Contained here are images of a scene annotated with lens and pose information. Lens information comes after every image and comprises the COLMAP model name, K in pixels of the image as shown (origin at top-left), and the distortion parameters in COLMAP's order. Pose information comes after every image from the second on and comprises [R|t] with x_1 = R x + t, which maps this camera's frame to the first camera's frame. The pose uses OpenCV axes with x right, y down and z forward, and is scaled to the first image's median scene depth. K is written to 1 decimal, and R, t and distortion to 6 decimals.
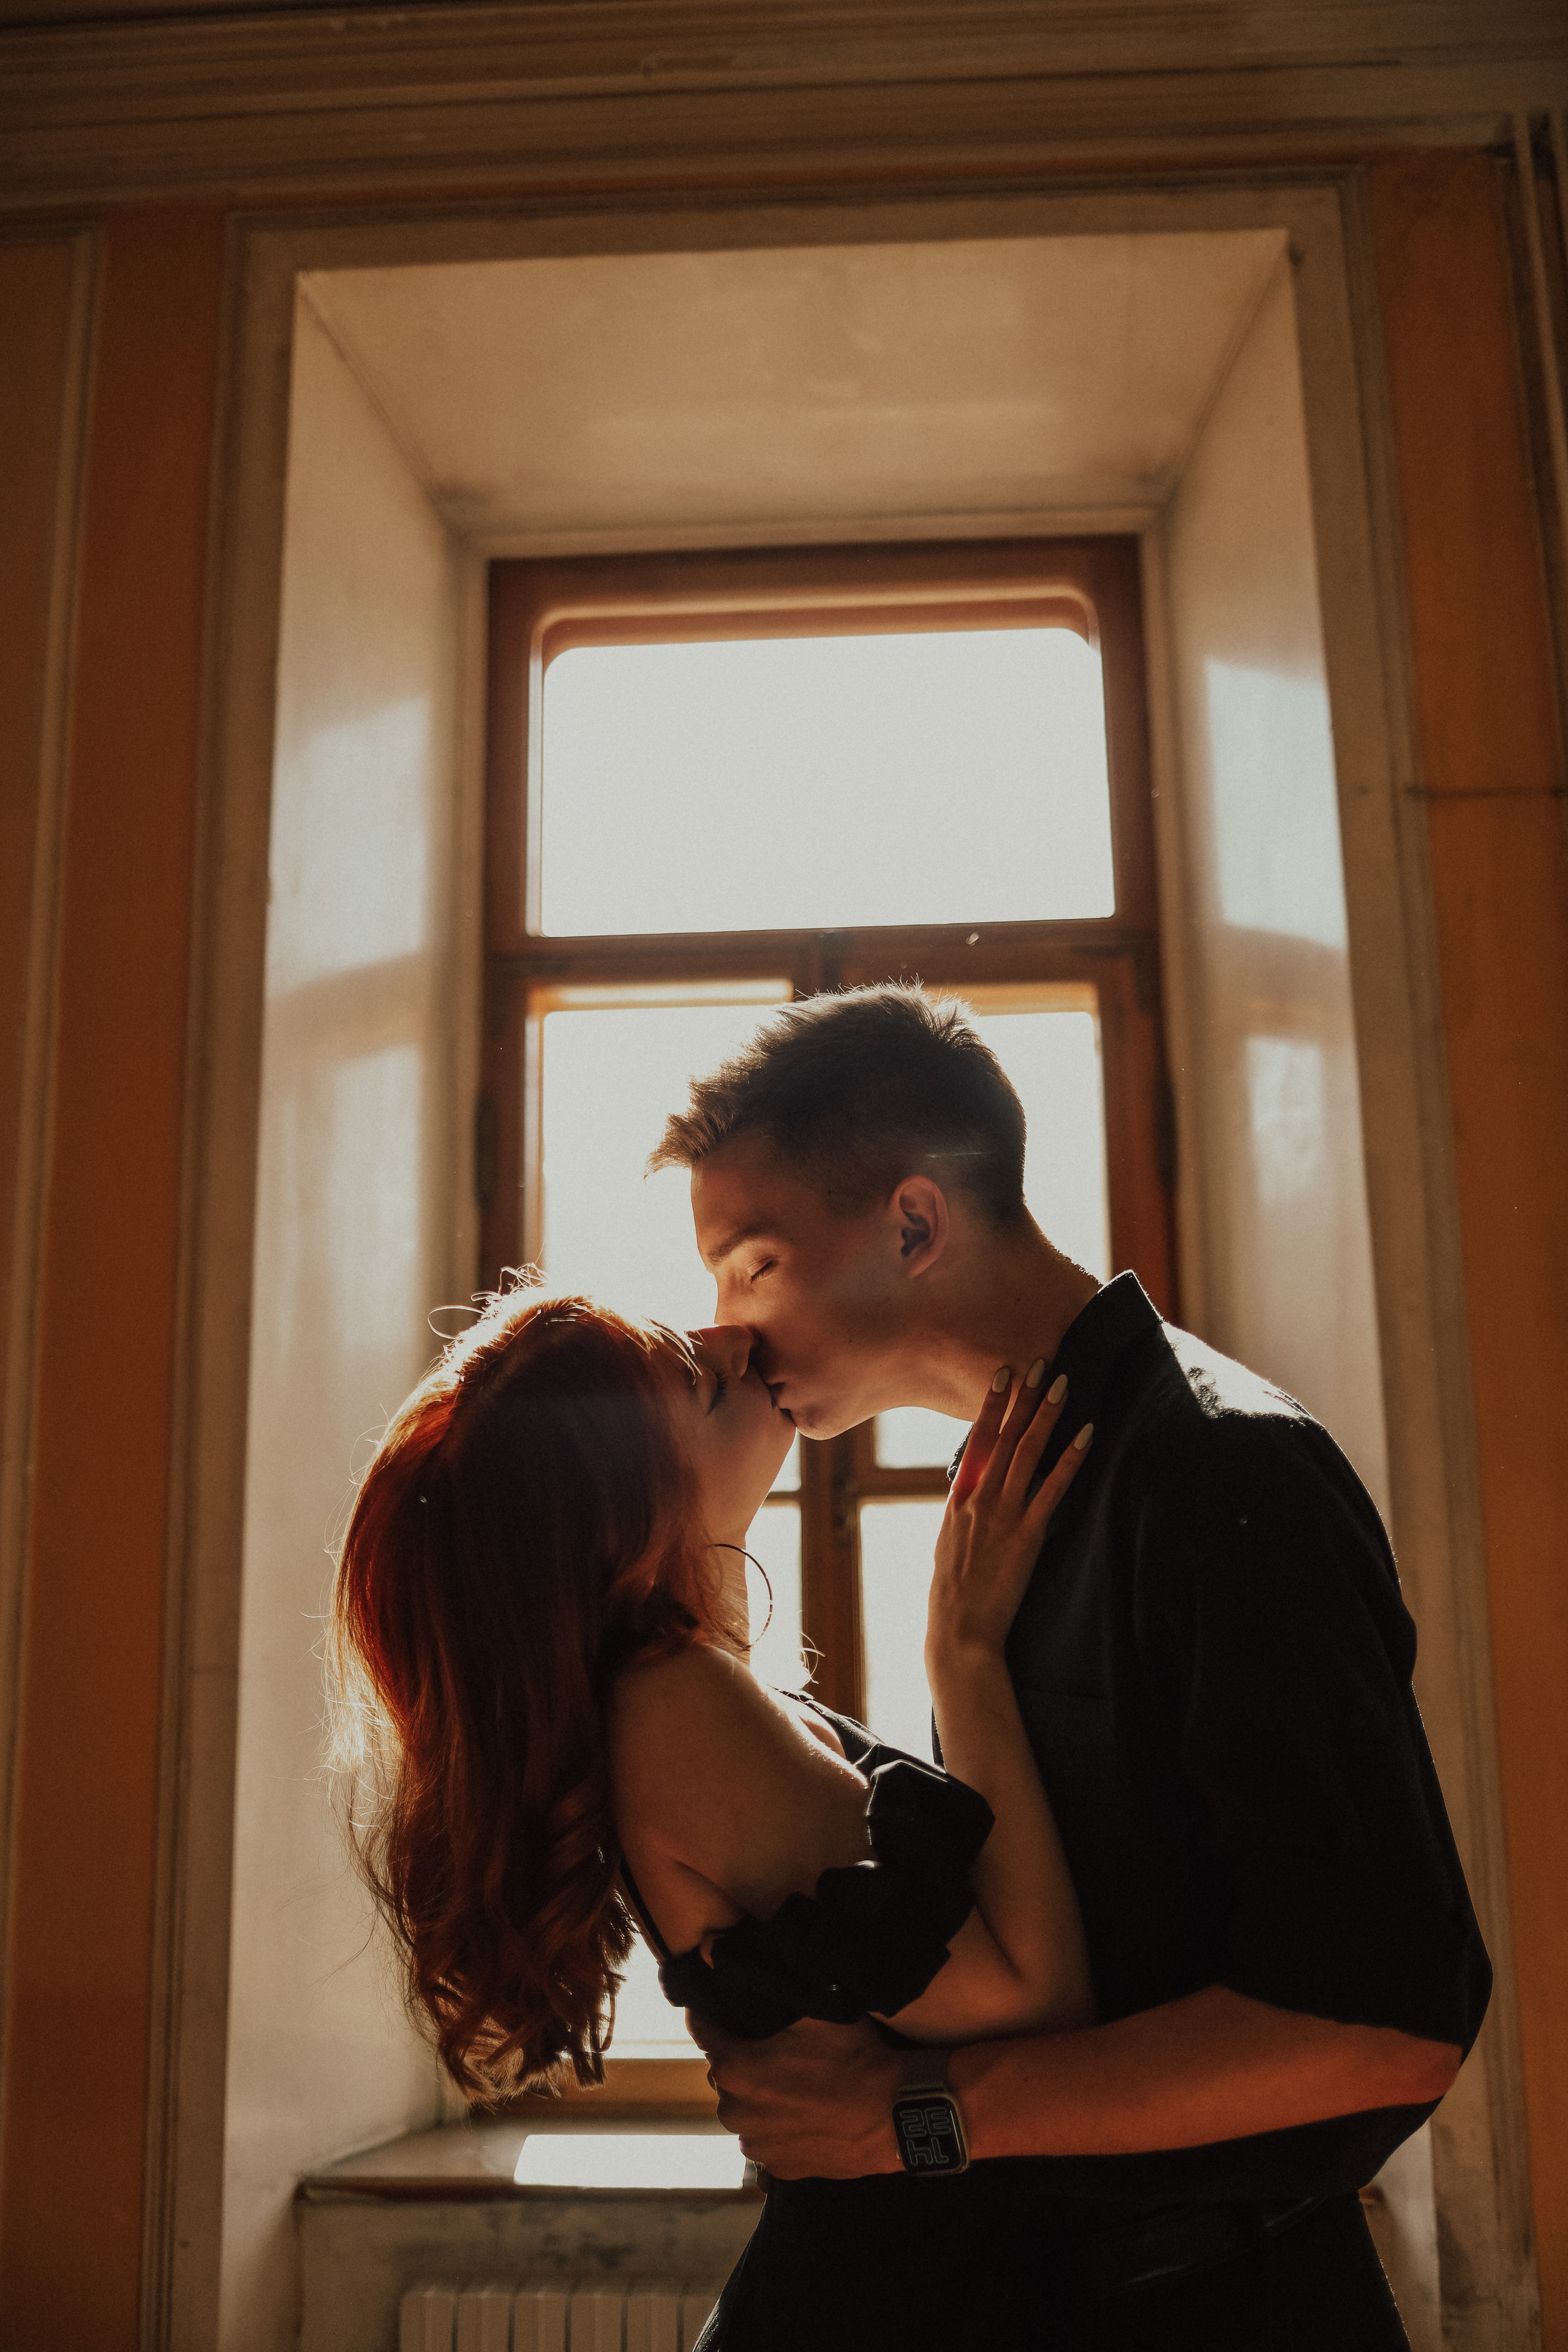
lens RADIAL K [[2283.4, 0, 785.5], [0, 2283.4, 1163.6], [0, 0, 1]] dist [-0.053130, 0.000000]
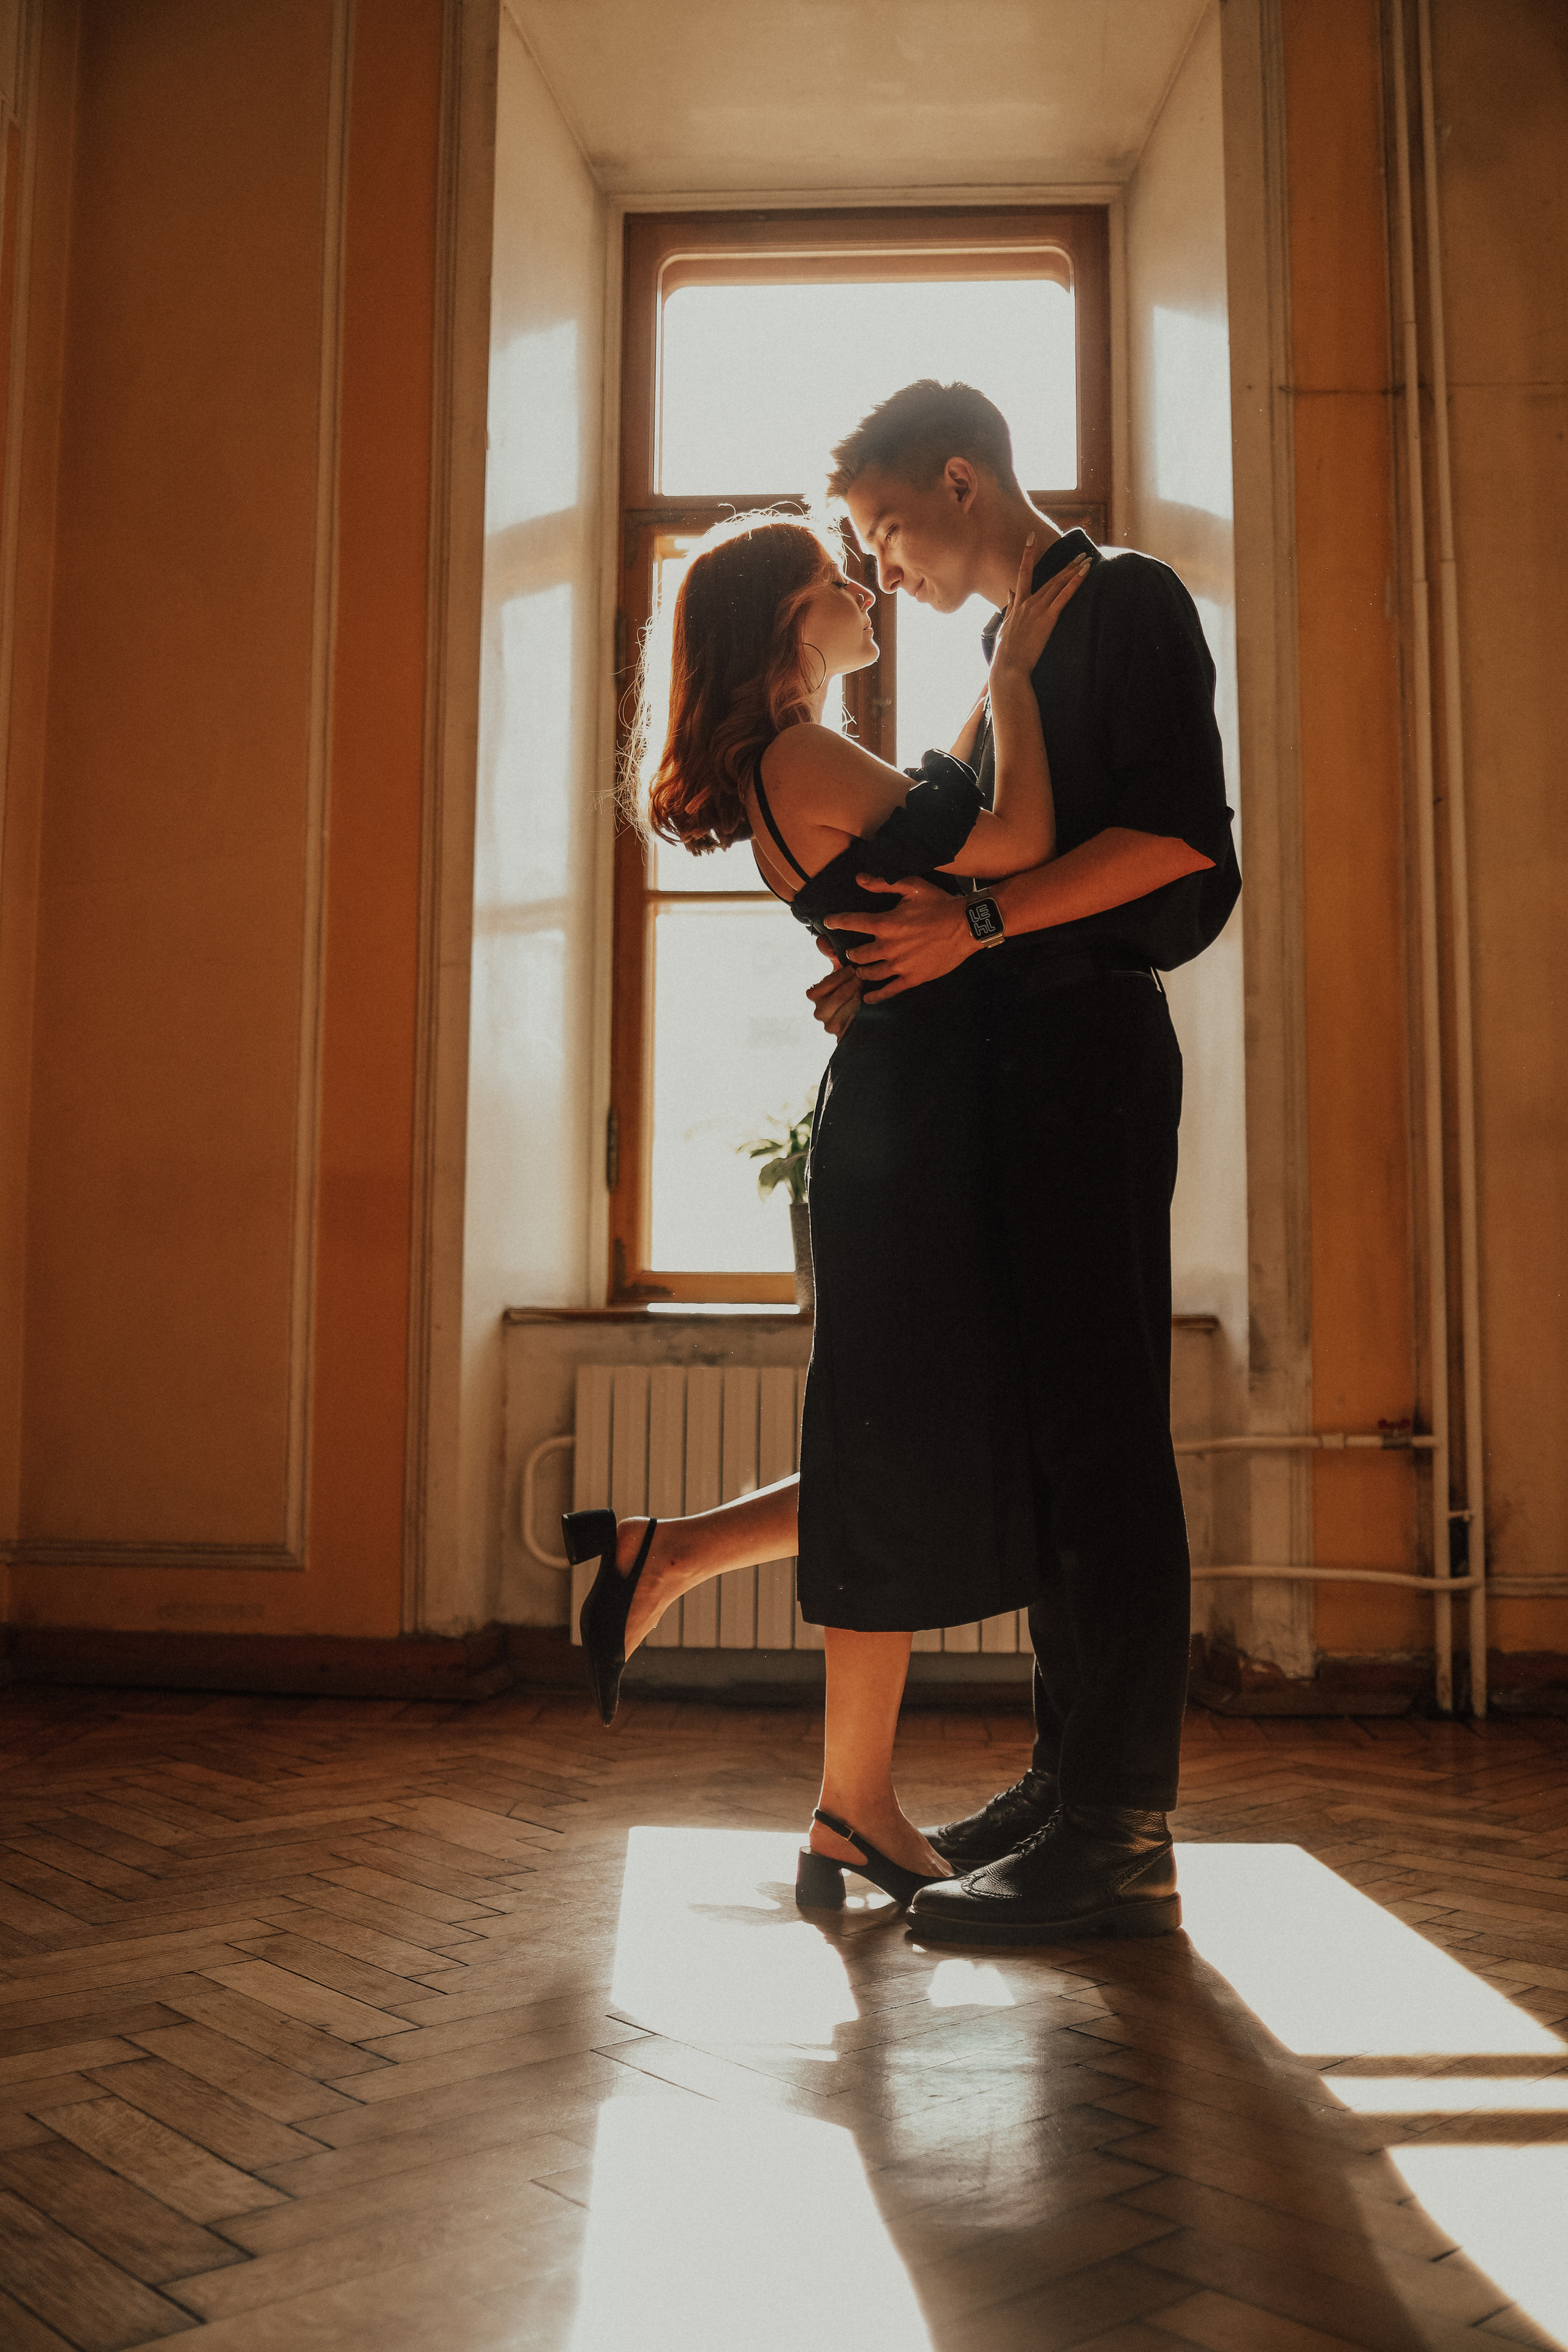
lens RADIAL K [[2283.4, 0, 785.8], [0, 2283.4, 1186.8], [0, 0, 1]] dist [-0.053130, 0.000000]
pose [[0.999749, 0.022201, 0.003139, -0.031883], [-0.022419, 0.992143, 0.123088, 0.165492], [-0.000382, -0.123127, 0.992391, -0.475588]]
